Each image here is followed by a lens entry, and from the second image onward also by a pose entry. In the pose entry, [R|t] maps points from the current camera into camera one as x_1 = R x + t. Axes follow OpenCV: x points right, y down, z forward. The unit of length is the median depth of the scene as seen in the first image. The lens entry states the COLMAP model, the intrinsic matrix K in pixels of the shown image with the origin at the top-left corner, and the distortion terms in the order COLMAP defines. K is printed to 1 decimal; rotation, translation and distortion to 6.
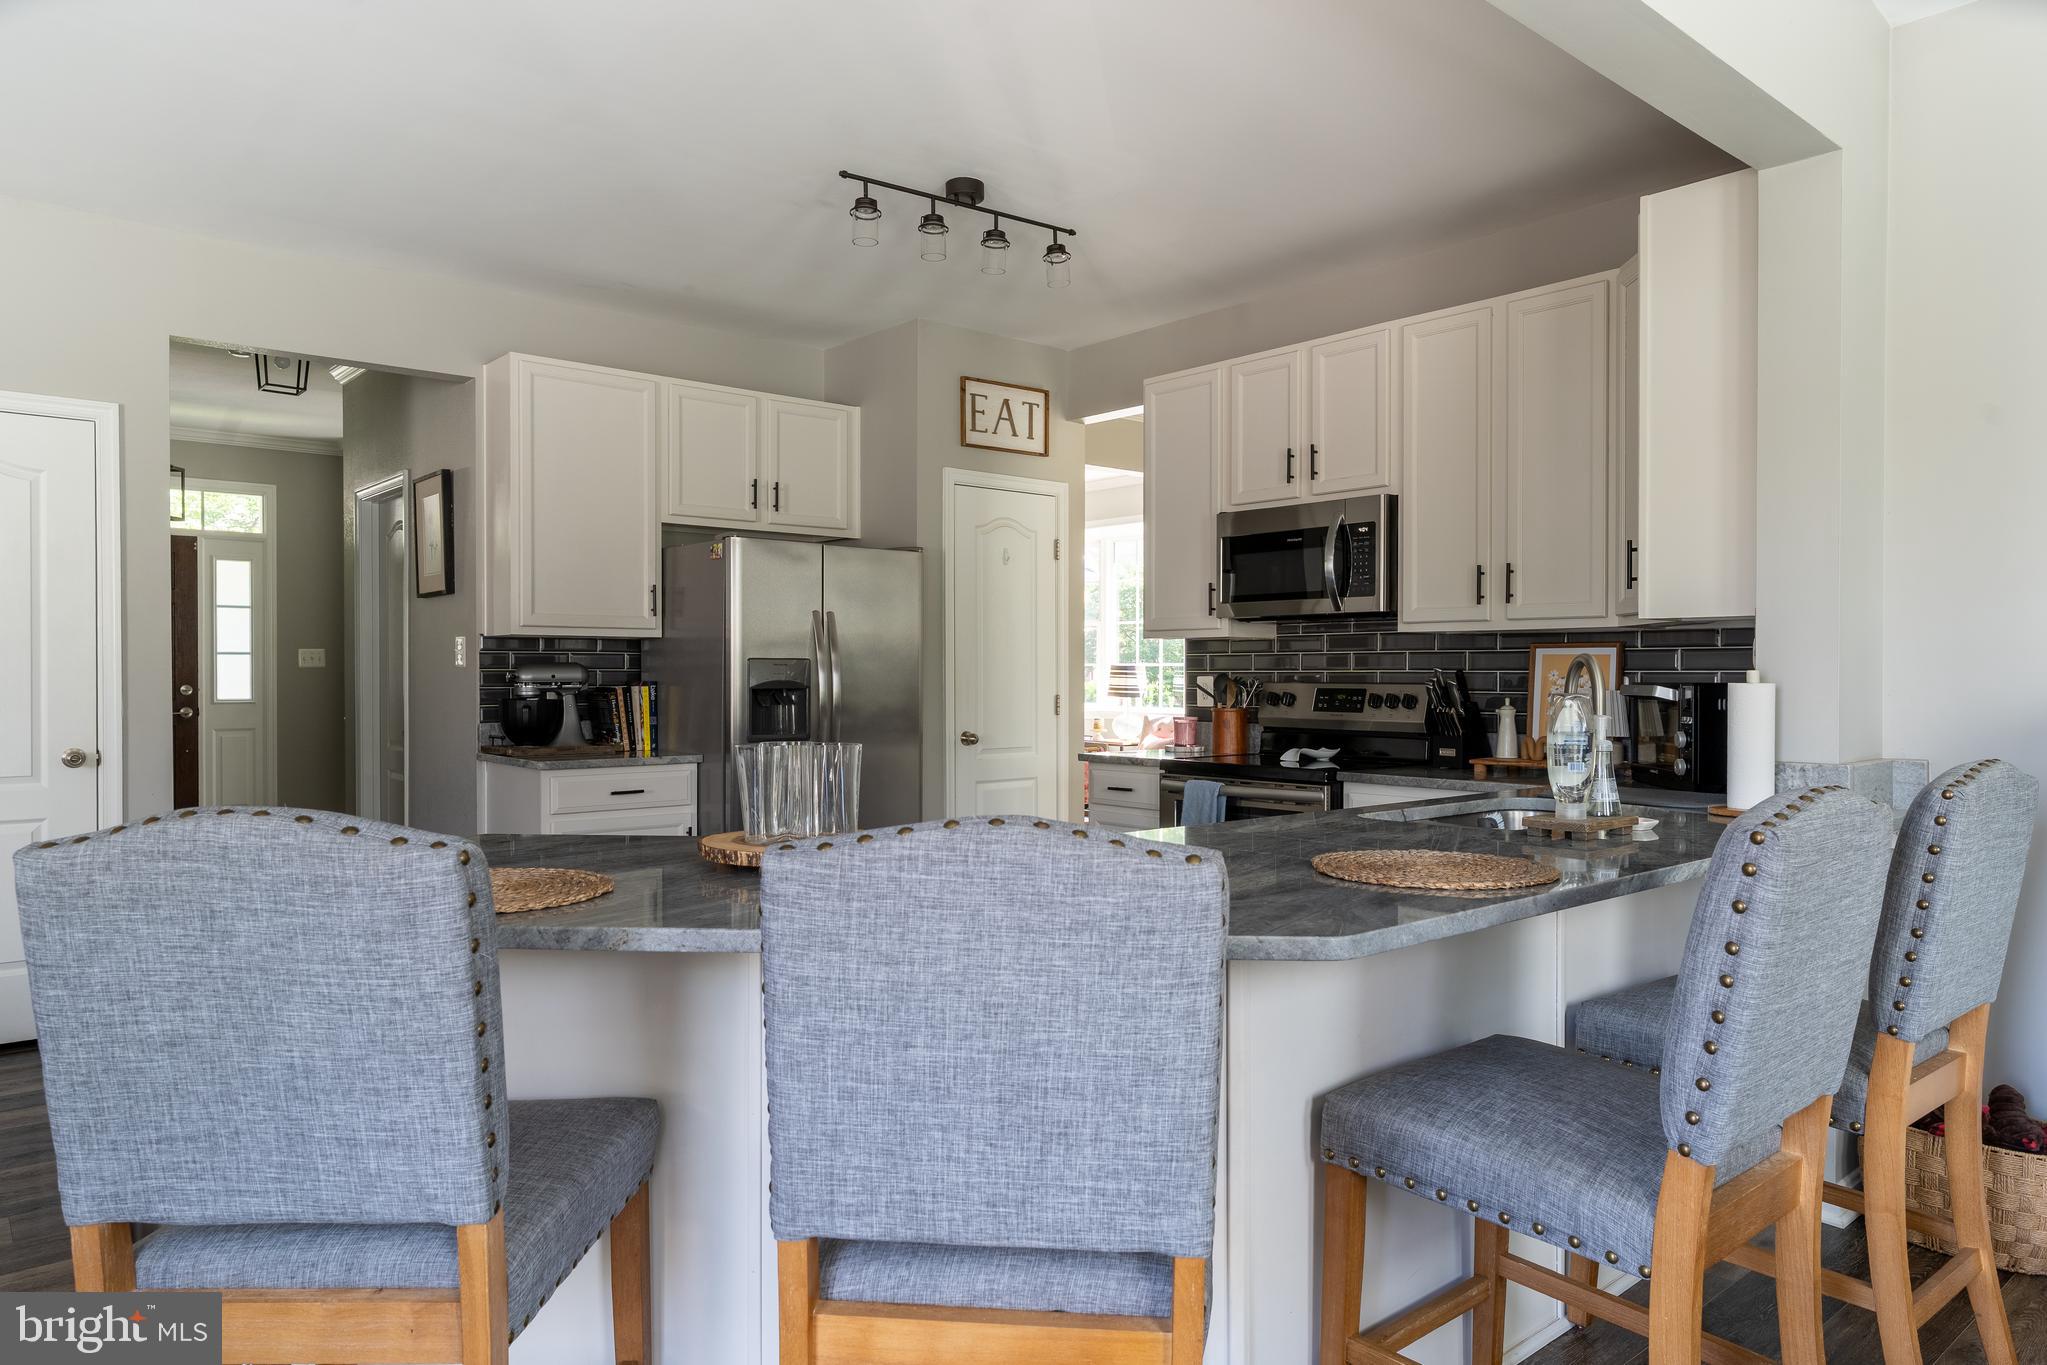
lens RADIAL K [[1312.7, 0, 1042.8], [0, 1312.7, 686.8], [0, 0, 1]] dist [-0.001222, 0.004139]
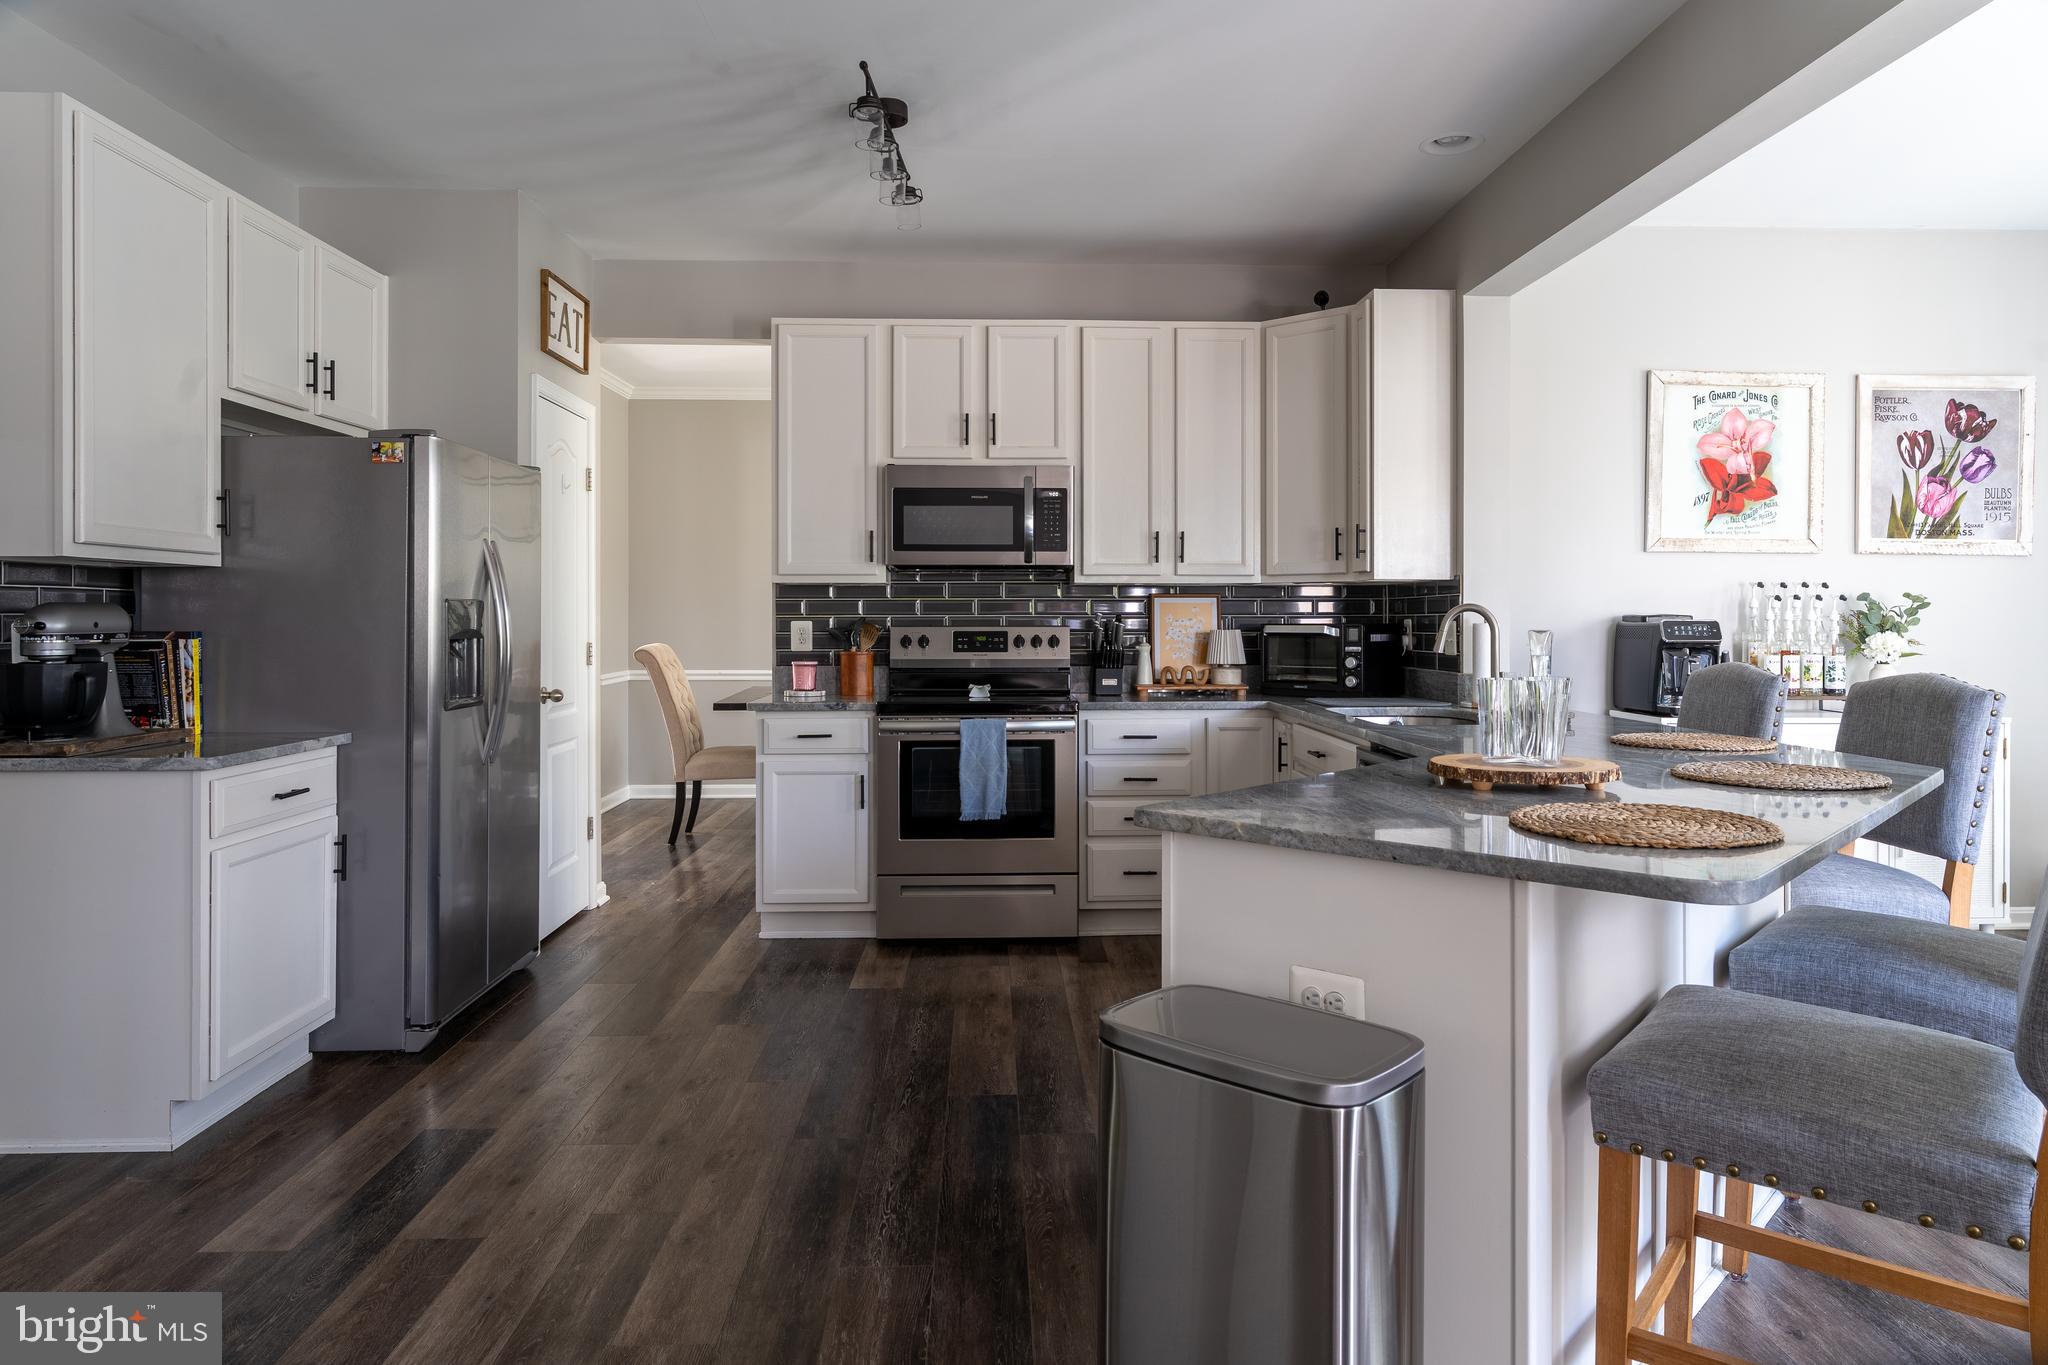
lens RADIAL K [[1279.9, 0, 1022.5], [0, 1279.9, 611.3], [0, 0, 1]] dist [-0.000642, 0.003209]
pose [[0.623080, 0.002421, 0.782155, -0.624456], [0.009713, 0.999894, -0.010832, -0.003679], [-0.782098, 0.014347, 0.622990, 0.298788]]
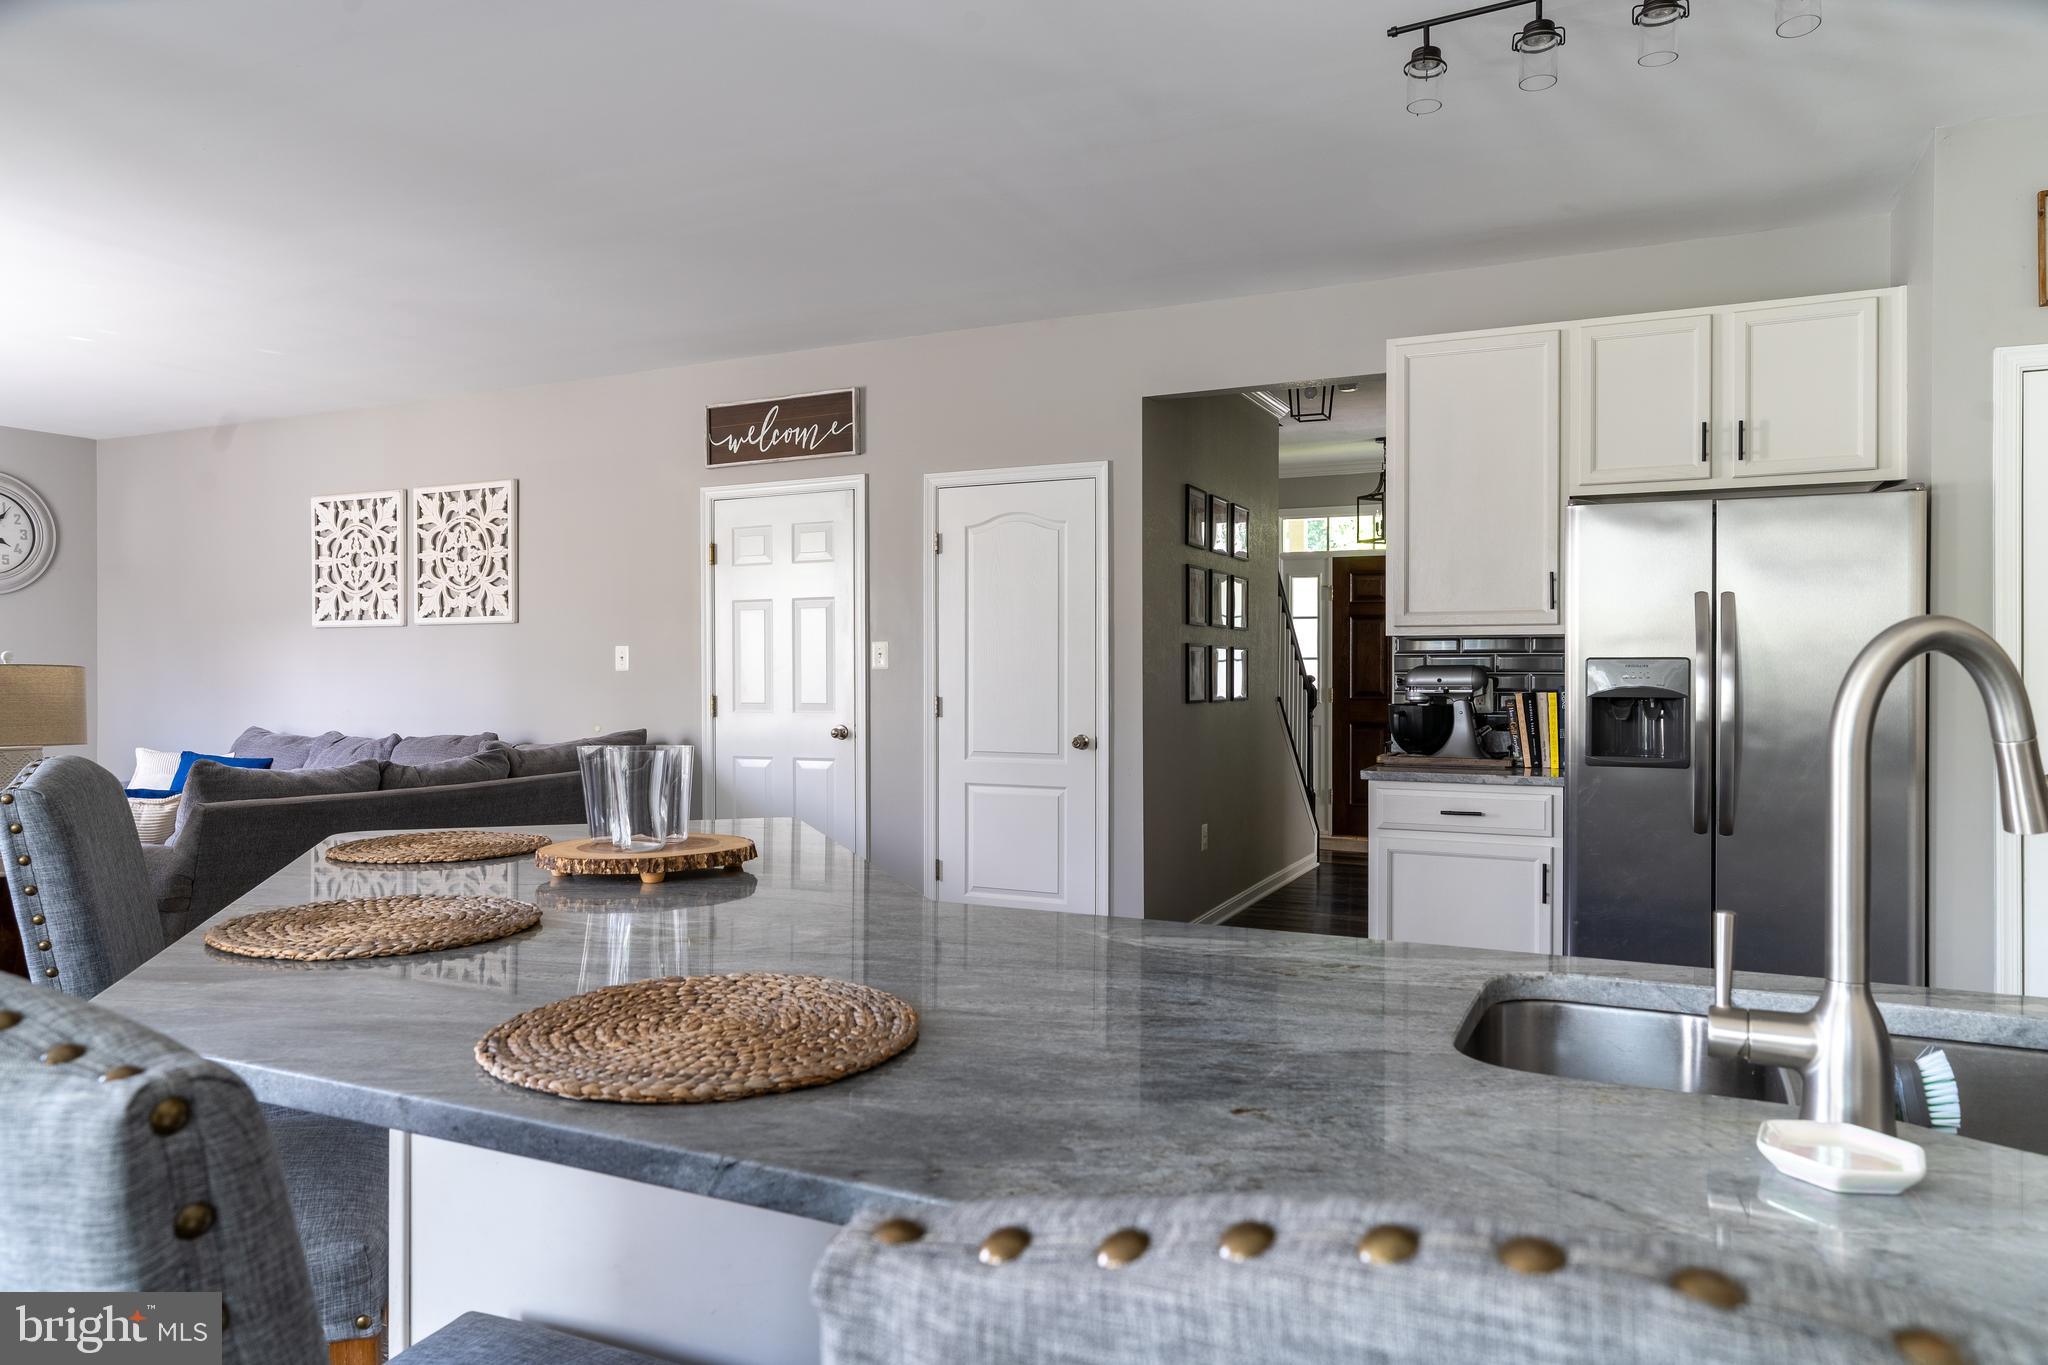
lens RADIAL K [[1313.4, 0, 1028.0], [0, 1313.4, 674.3], [0, 0, 1]] dist [-0.001222, 0.004139]
pose [[0.407858, -0.000732, -0.913045, 0.376014], [-0.012967, 0.999894, -0.006593, -0.002601], [0.912953, 0.014528, 0.407805, 0.394966]]
